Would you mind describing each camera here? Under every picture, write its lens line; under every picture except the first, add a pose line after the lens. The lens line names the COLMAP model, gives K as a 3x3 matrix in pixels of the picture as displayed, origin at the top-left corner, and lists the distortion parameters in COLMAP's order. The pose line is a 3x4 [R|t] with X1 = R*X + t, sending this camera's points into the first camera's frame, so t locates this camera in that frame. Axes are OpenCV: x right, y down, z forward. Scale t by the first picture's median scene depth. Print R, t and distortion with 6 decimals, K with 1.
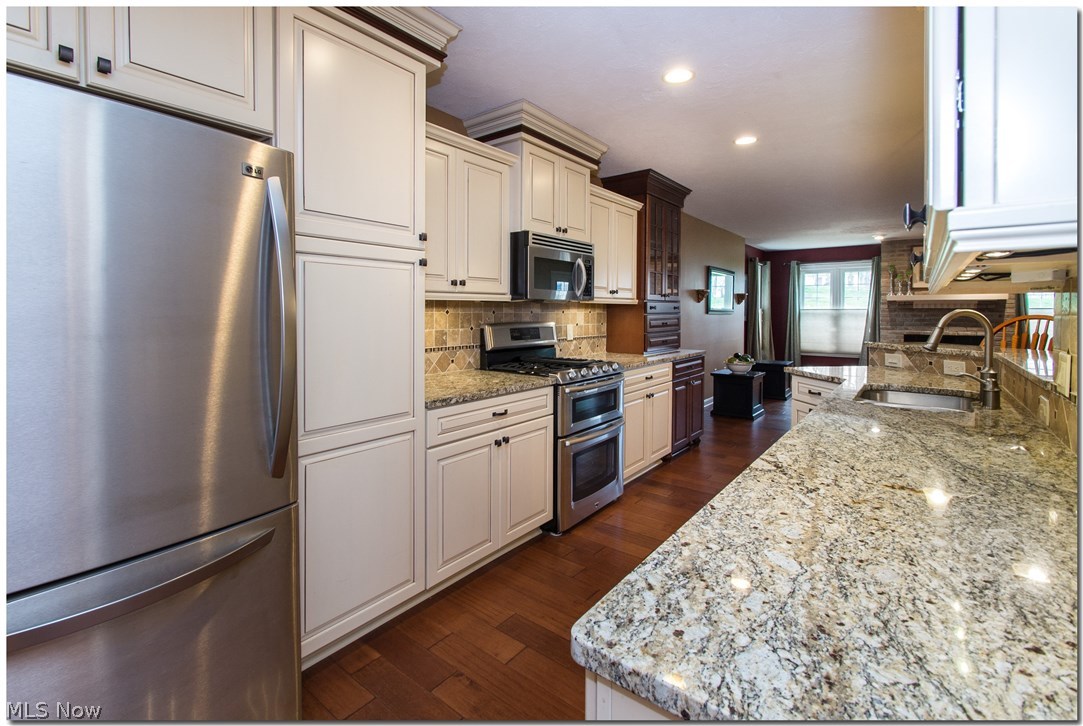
lens RADIAL K [[497.8, 0, 532.7], [0, 497.8, 322.8], [0, 0, 1]] dist [0.005876, -0.004103]
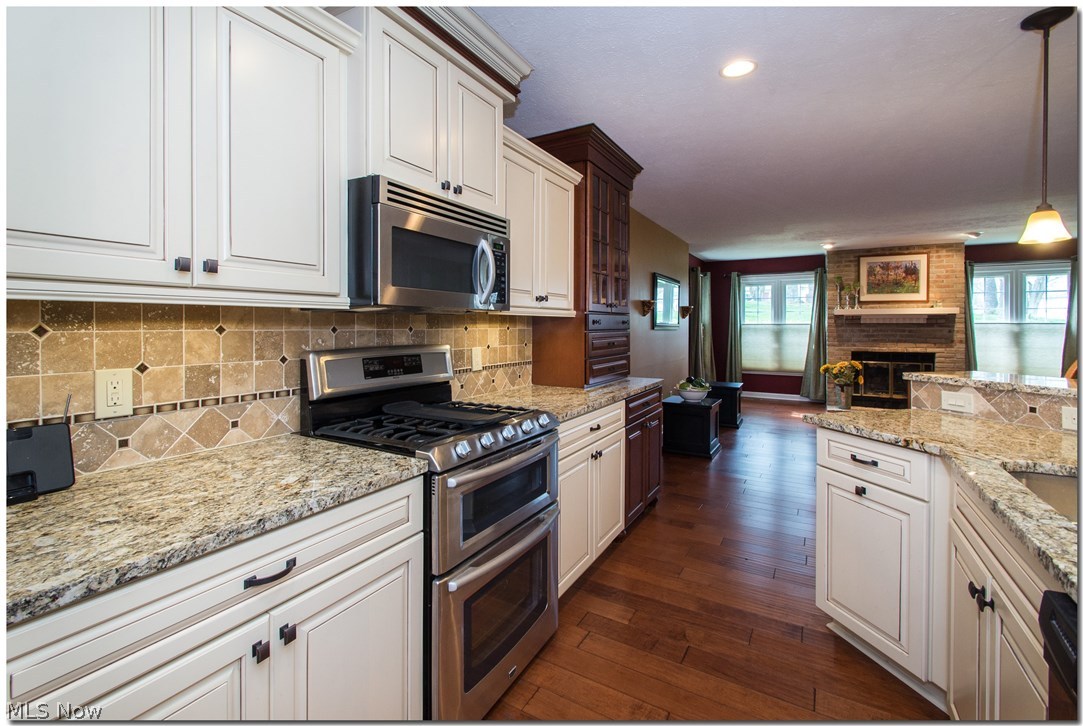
lens RADIAL K [[497.8, 0, 529.9], [0, 497.8, 327.4], [0, 0, 1]] dist [0.005876, -0.004103]
pose [[0.991146, -0.000307, 0.132778, 0.060452], [0.002967, 0.999799, -0.019838, -0.010188], [-0.132745, 0.020056, 0.990947, 0.353446]]
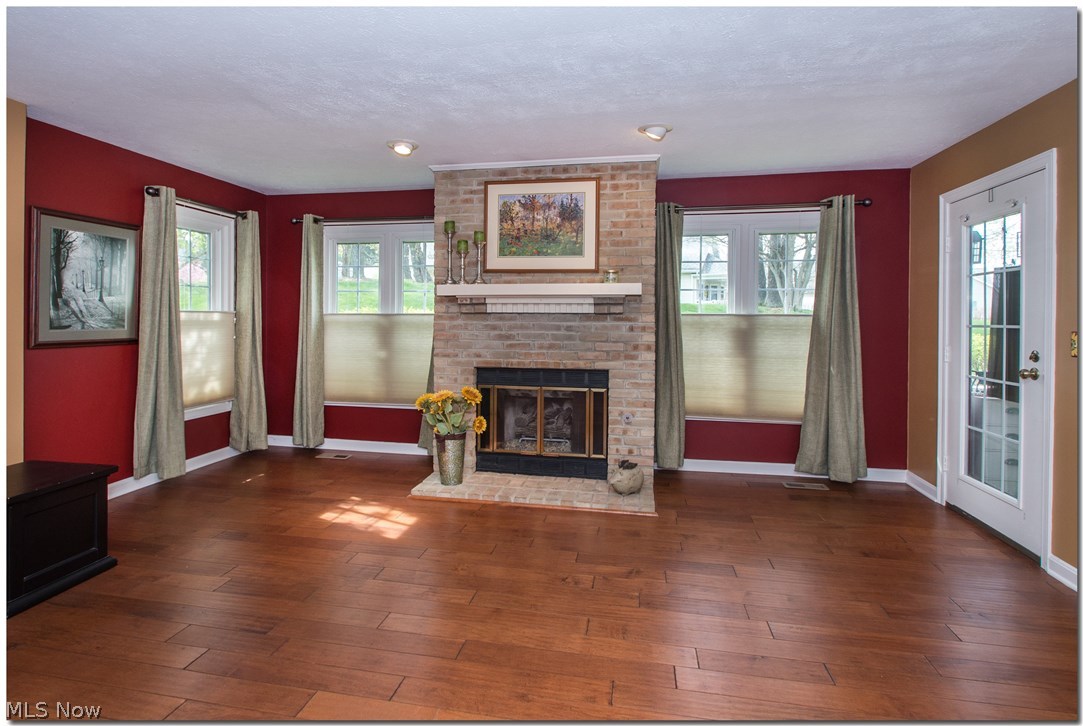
lens RADIAL K [[508.4, 0, 512.1], [0, 508.4, 320.2], [0, 0, 1]] dist [-0.019683, 0.000120]
pose [[0.932225, 0.005880, 0.361832, 1.340650], [0.001502, 0.999796, -0.020118, -0.025352], [-0.361876, 0.019299, 0.932026, 1.182865]]
